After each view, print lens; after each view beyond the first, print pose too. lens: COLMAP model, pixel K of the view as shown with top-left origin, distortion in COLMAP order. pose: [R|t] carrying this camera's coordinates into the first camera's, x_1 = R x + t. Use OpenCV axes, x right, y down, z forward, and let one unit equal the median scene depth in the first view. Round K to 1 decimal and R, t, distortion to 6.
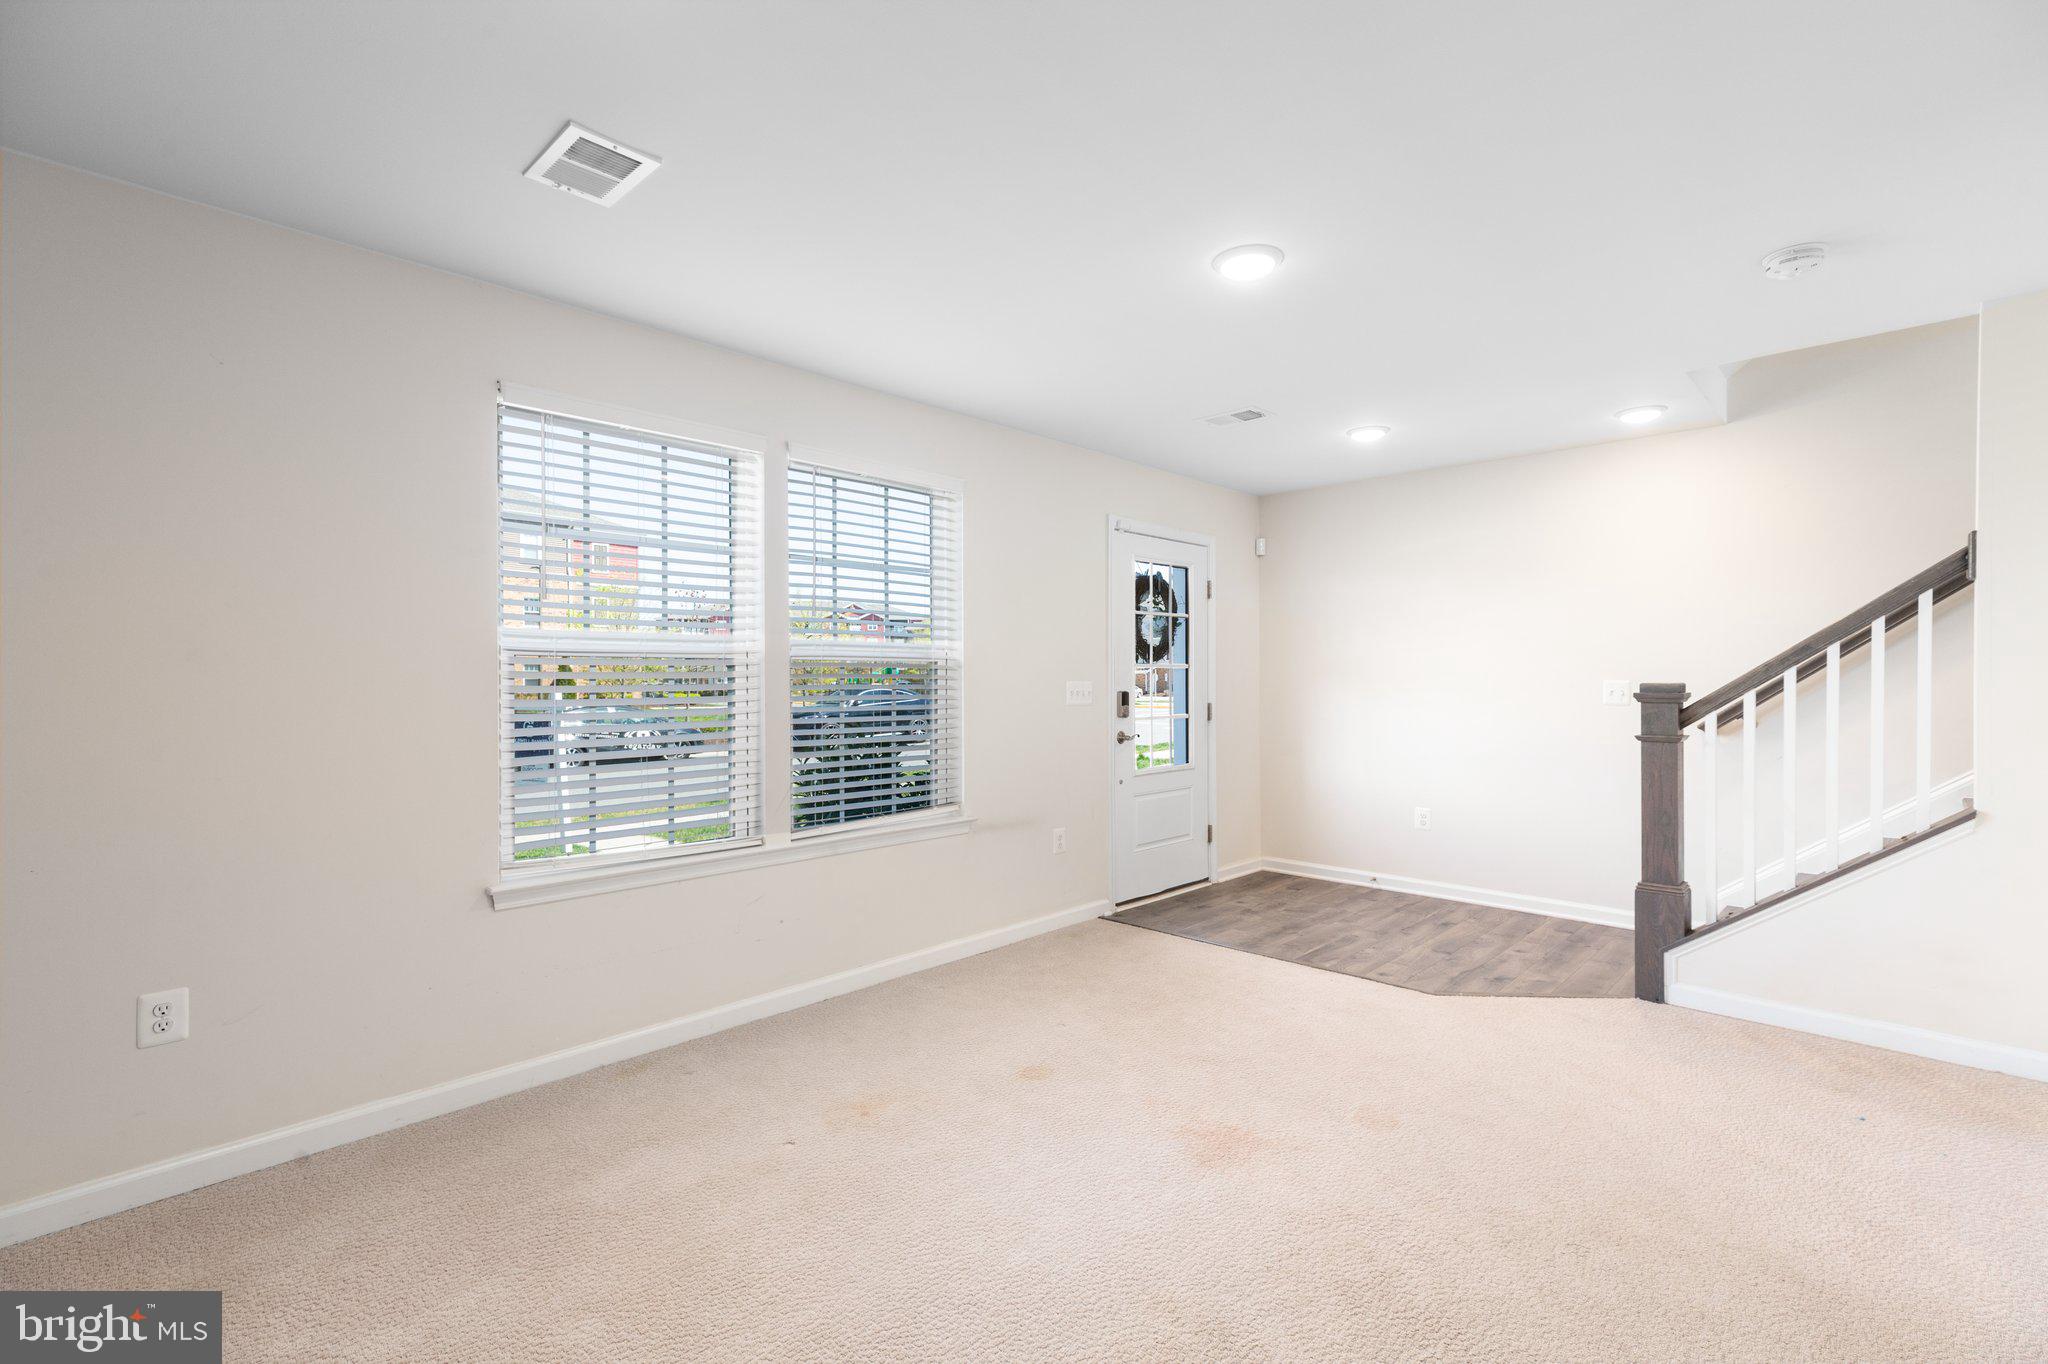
lens RADIAL K [[905.7, 0, 1029.5], [0, 905.7, 682.9], [0, 0, 1]] dist [0.001610, 0.000335]
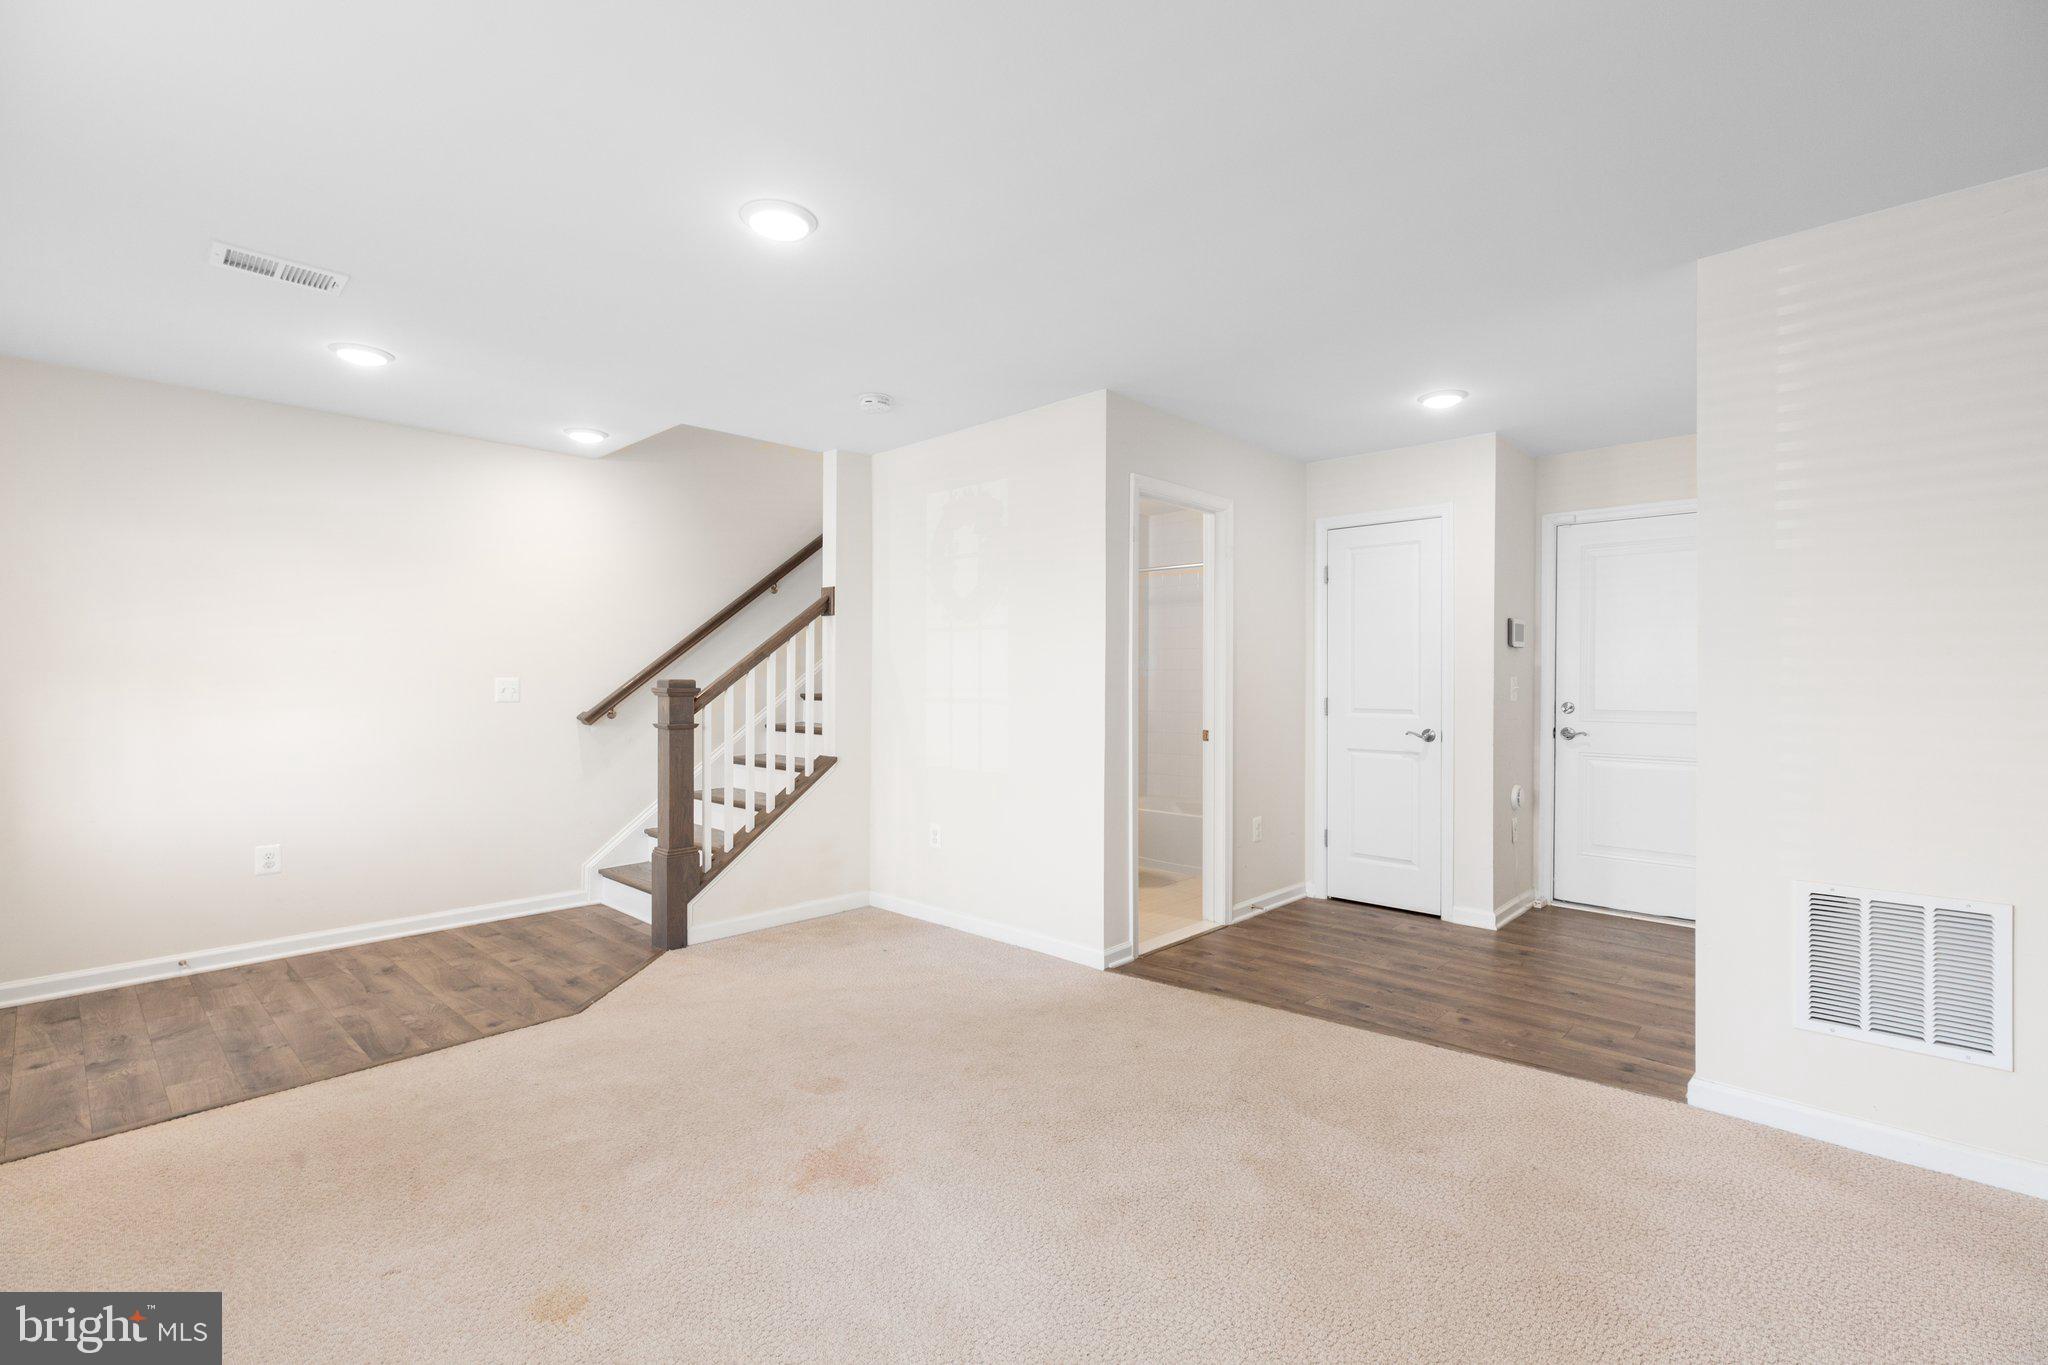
lens RADIAL K [[905.7, 0, 1029.5], [0, 905.7, 683.4], [0, 0, 1]] dist [0.001610, 0.000335]
pose [[0.004781, -0.008065, 0.999956, -0.430053], [0.005132, 0.999955, 0.008041, -0.002547], [-0.999975, 0.005093, 0.004822, 0.463408]]
